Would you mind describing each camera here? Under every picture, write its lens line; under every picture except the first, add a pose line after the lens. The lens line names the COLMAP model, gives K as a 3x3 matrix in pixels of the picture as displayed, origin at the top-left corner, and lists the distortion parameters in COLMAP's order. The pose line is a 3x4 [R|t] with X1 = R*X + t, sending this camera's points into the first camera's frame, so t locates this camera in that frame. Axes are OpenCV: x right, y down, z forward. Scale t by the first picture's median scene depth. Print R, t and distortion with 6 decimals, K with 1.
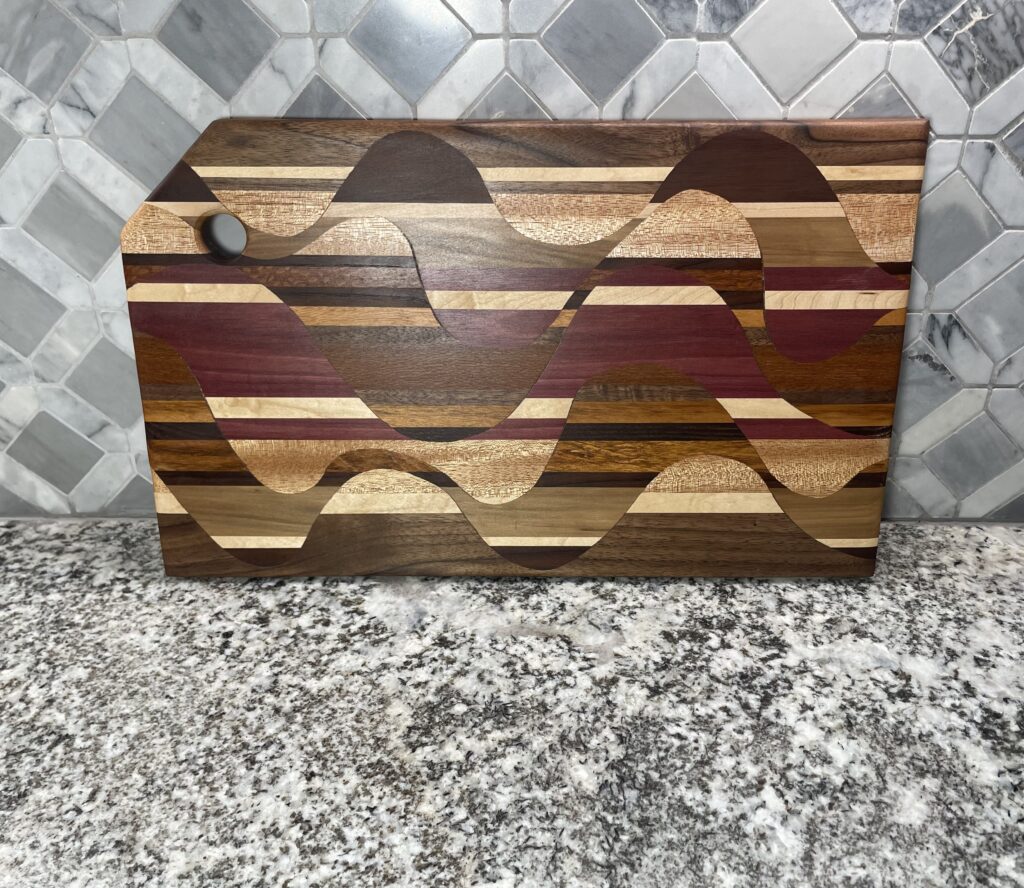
lens RADIAL K [[946.9, 0, 535.9], [0, 946.9, 433.3], [0, 0, 1]] dist [0.028602, 0.000000]
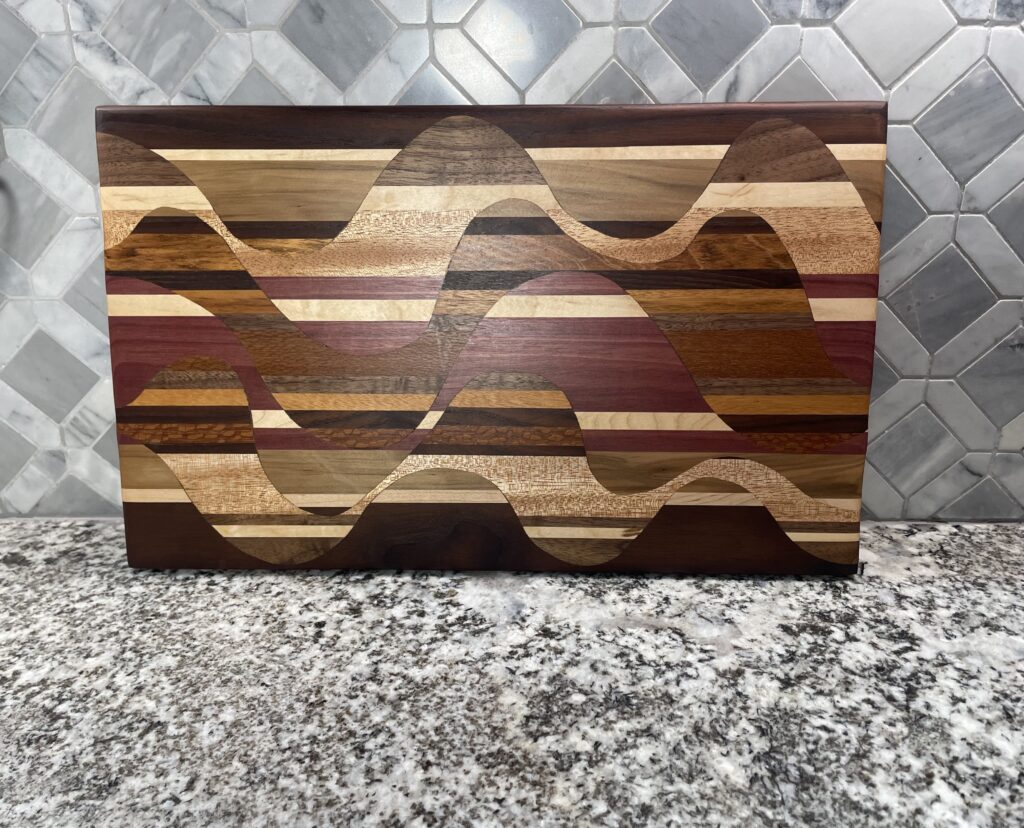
lens RADIAL K [[876.5, 0, 503.4], [0, 876.5, 387.9], [0, 0, 1]] dist [0.082661, -0.127249]
pose [[0.999821, -0.001161, -0.018859, -0.127919], [-0.001621, 0.989158, -0.146845, 0.110744], [0.018825, 0.146849, 0.988980, 0.096664]]
